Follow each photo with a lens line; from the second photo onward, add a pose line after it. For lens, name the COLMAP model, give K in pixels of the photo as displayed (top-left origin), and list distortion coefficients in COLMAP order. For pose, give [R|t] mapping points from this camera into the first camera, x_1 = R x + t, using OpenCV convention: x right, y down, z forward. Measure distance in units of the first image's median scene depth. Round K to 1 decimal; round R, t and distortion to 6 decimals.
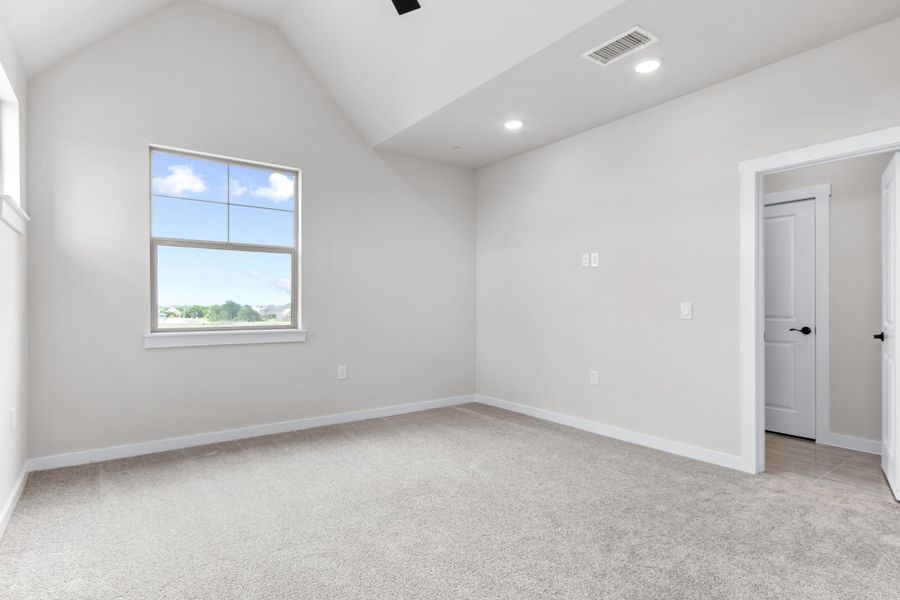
lens RADIAL K [[478.2, 0, 450.0], [0, 478.2, 300.0], [0, 0, 1]] dist [0.005020, 0.000779]
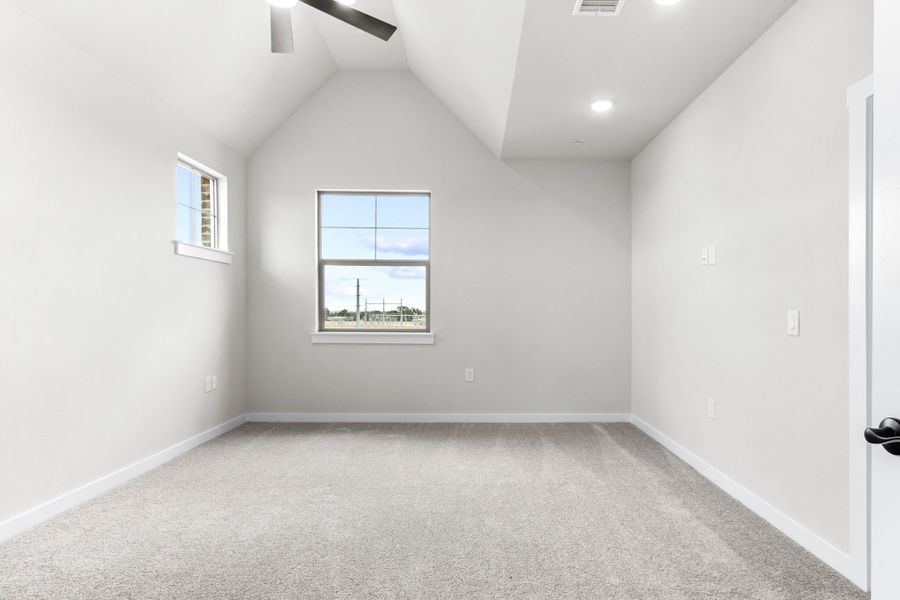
lens RADIAL K [[467.6, 0, 453.9], [0, 467.6, 303.8], [0, 0, 1]] dist [-0.001840, -0.001498]
pose [[0.815098, -0.004473, -0.579306, 0.401853], [0.000991, 0.999979, -0.006328, 0.000025], [0.579322, 0.004584, 0.815086, 0.150386]]
